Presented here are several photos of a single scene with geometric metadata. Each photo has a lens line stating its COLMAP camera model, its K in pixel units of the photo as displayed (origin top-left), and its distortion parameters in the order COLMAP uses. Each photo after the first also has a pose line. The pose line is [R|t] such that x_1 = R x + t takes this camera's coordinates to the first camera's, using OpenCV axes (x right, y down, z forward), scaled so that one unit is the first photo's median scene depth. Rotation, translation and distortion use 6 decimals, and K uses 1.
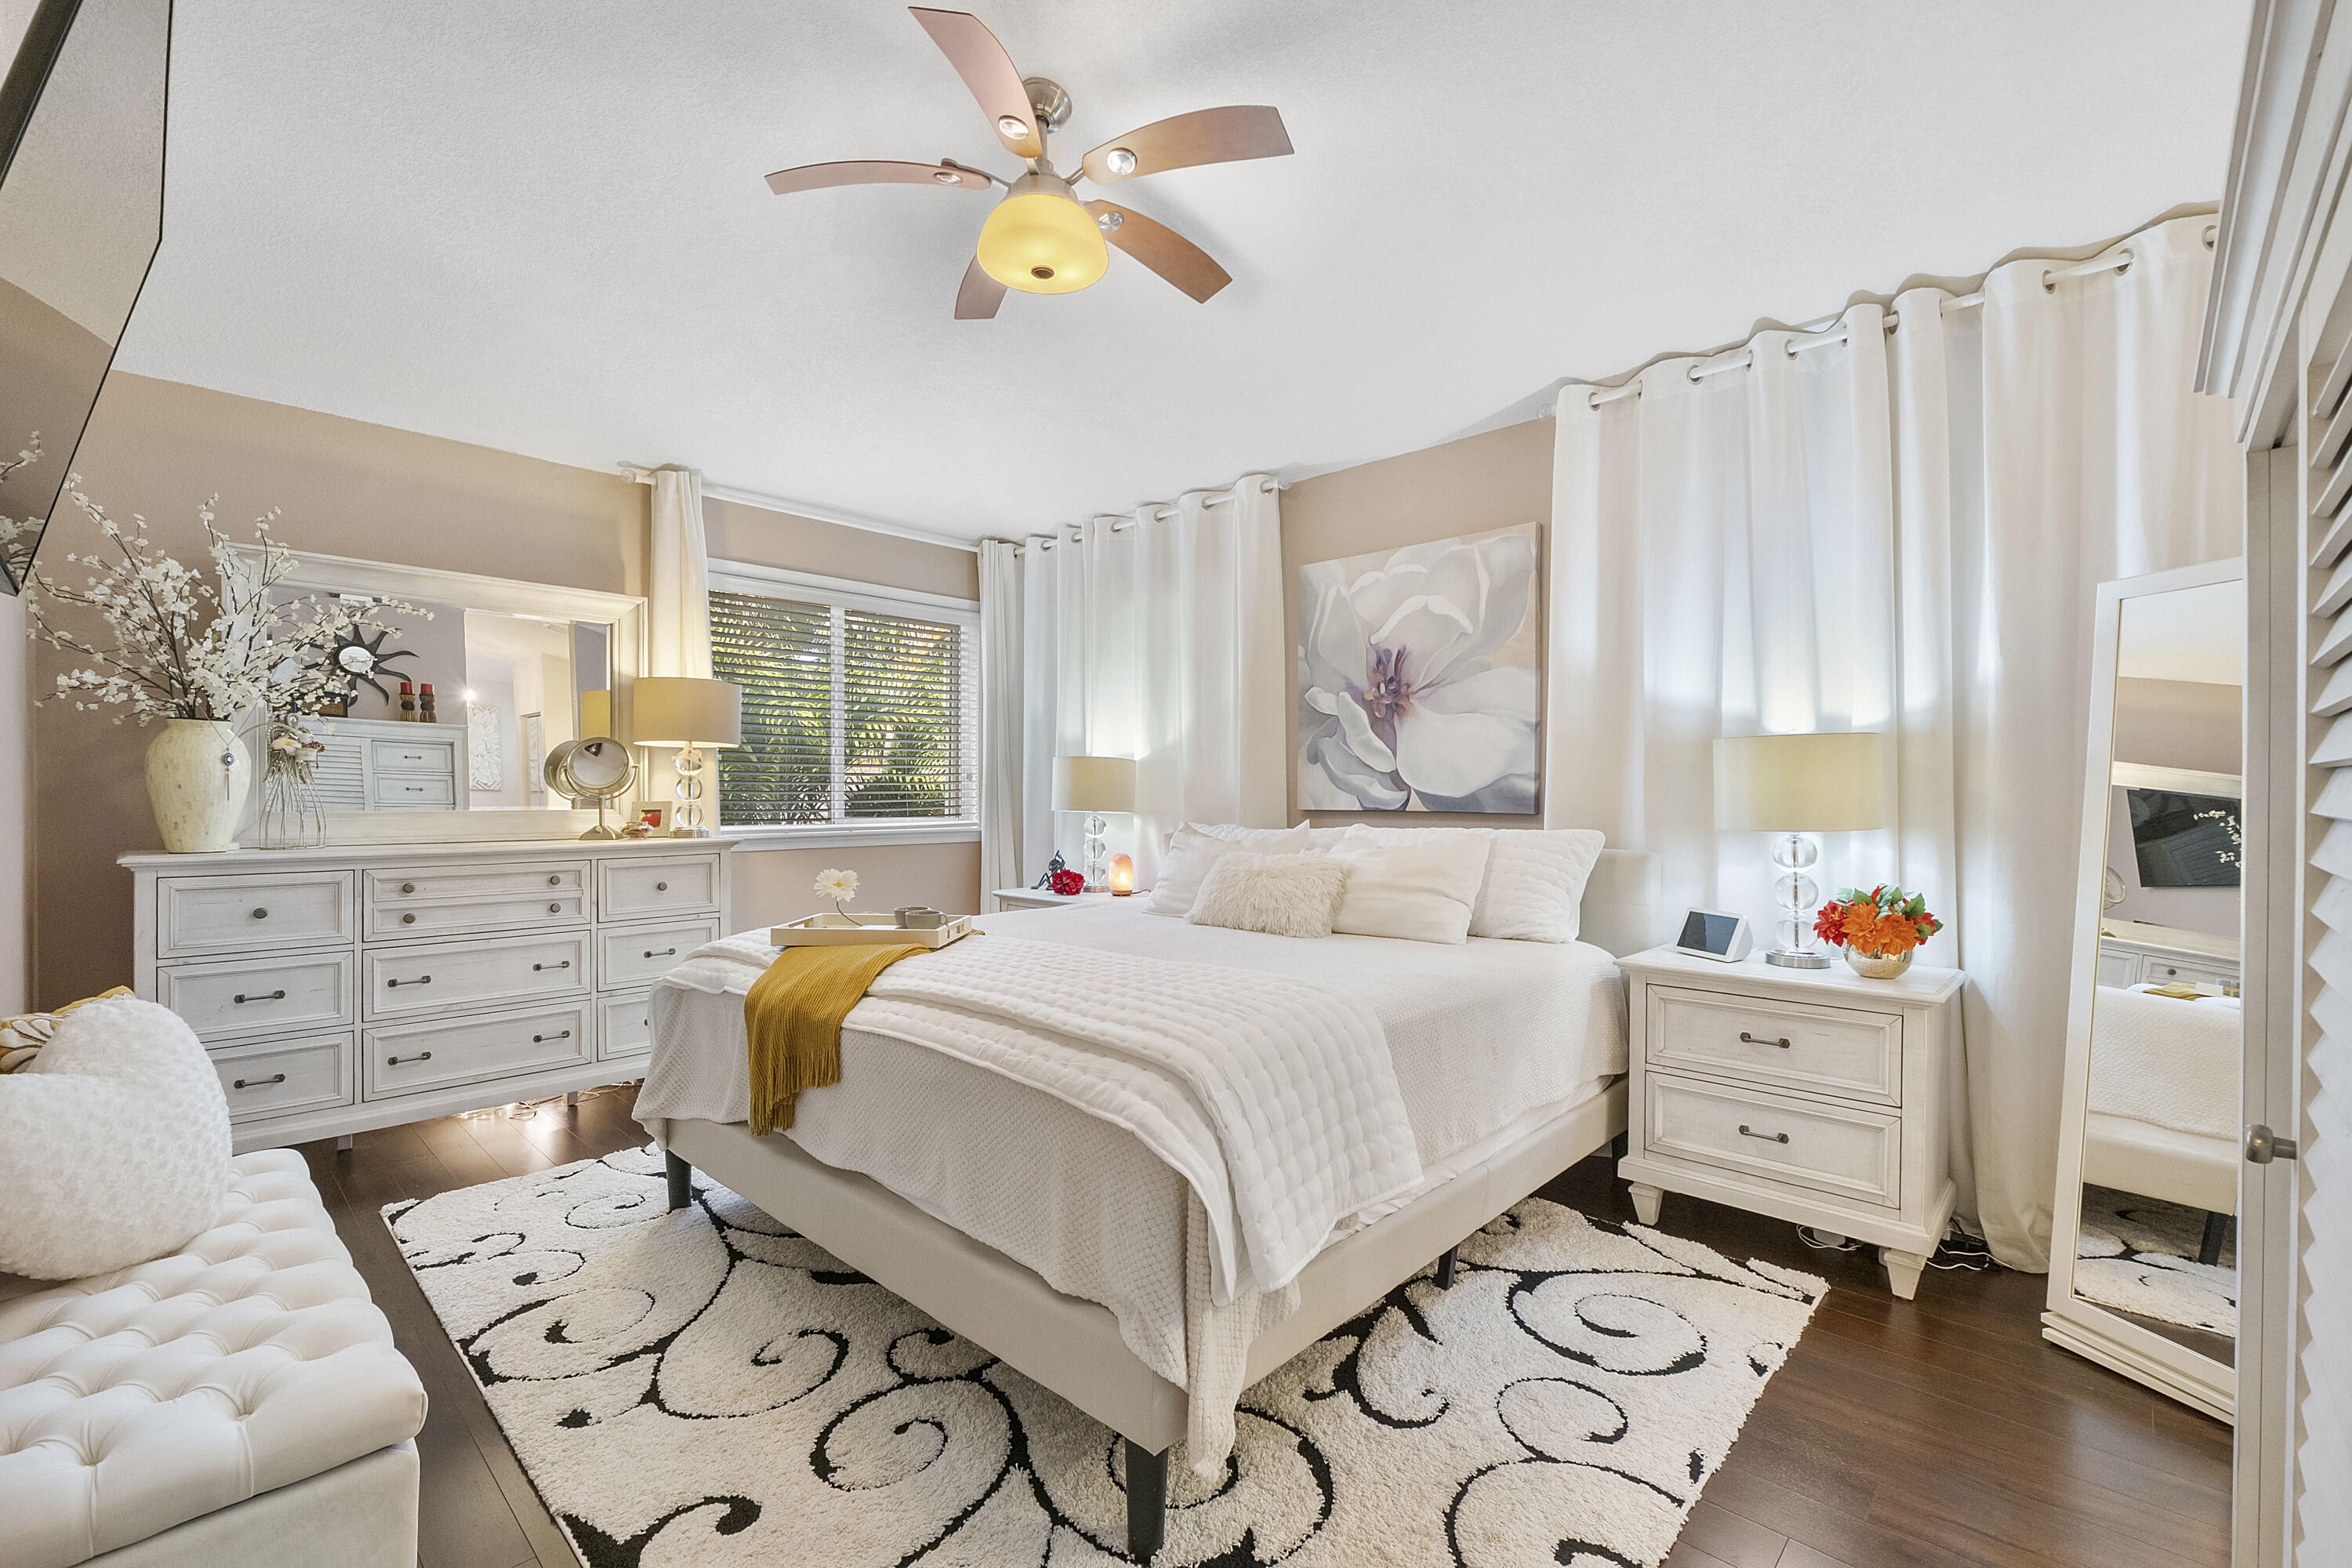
lens RADIAL K [[1000.7, 0, 1175.6], [0, 1000.7, 800.4], [0, 0, 1]] dist [-0.006495, -0.001860]
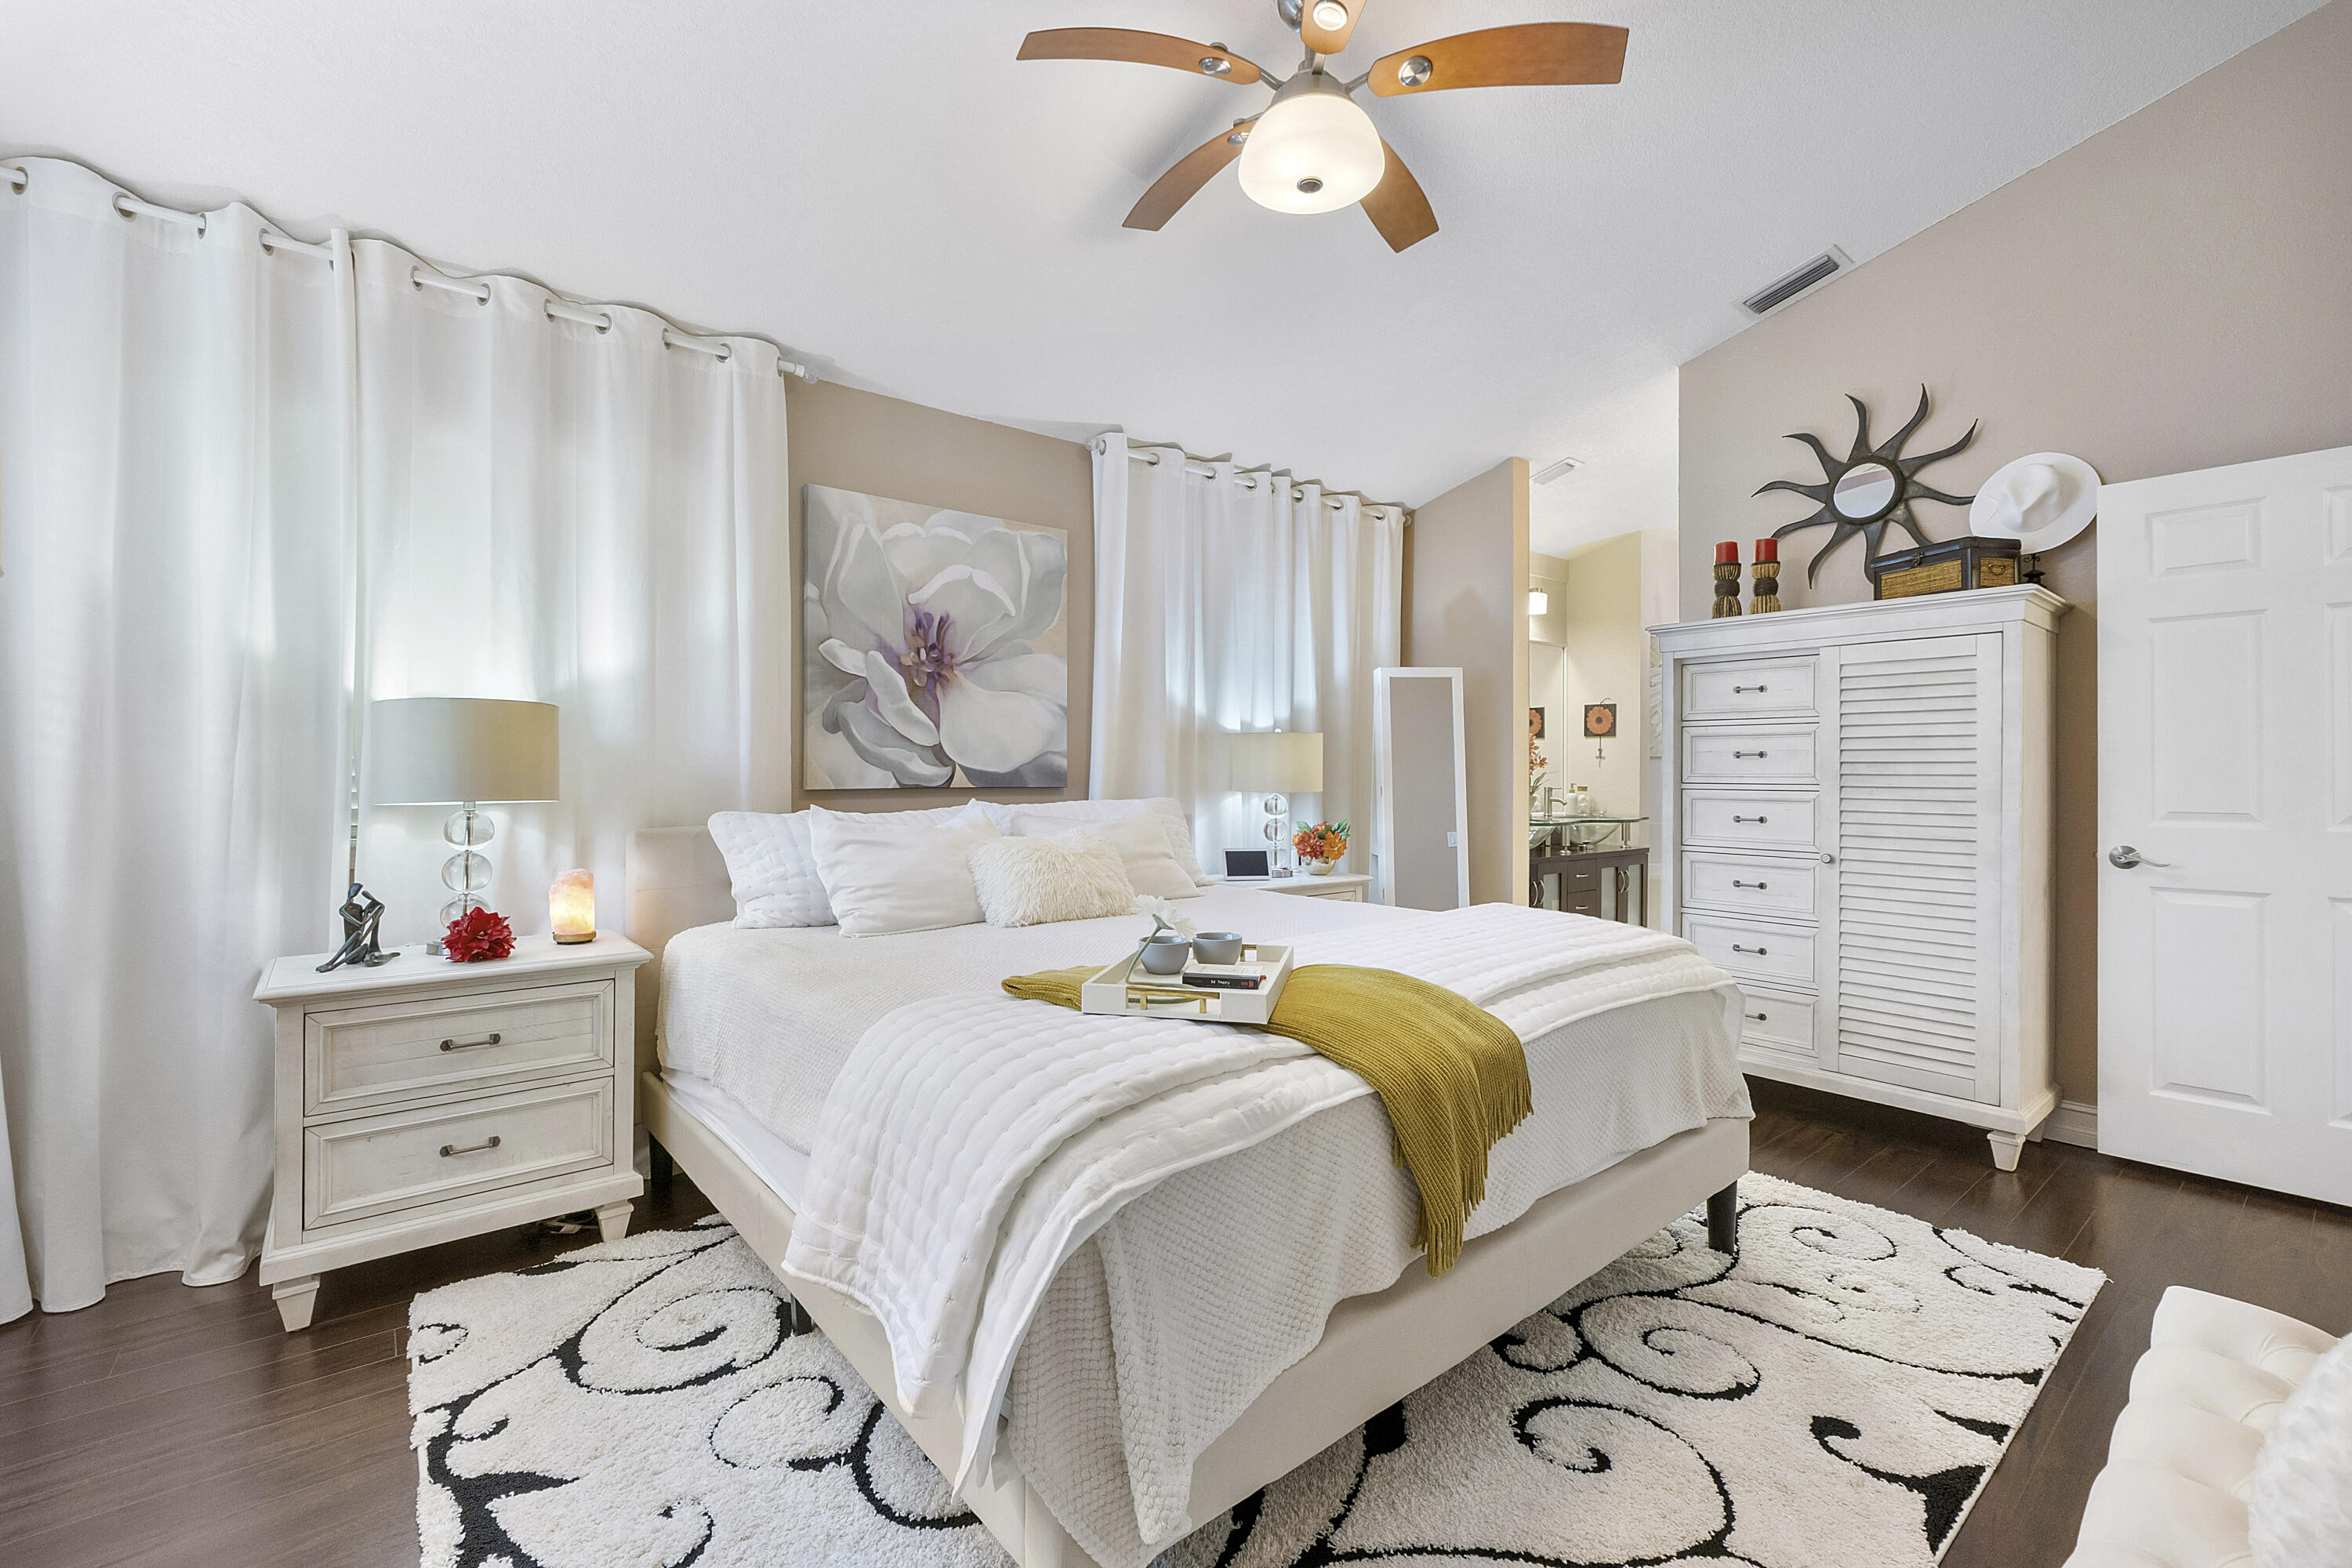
lens RADIAL K [[1000.7, 0, 1175.2], [0, 1000.7, 766.7], [0, 0, 1]] dist [-0.006495, -0.001860]
pose [[0.125913, 0.002780, 0.992037, -0.680564], [0.005979, 0.999976, -0.003561, -0.004409], [-0.992023, 0.006380, 0.125894, 0.663260]]
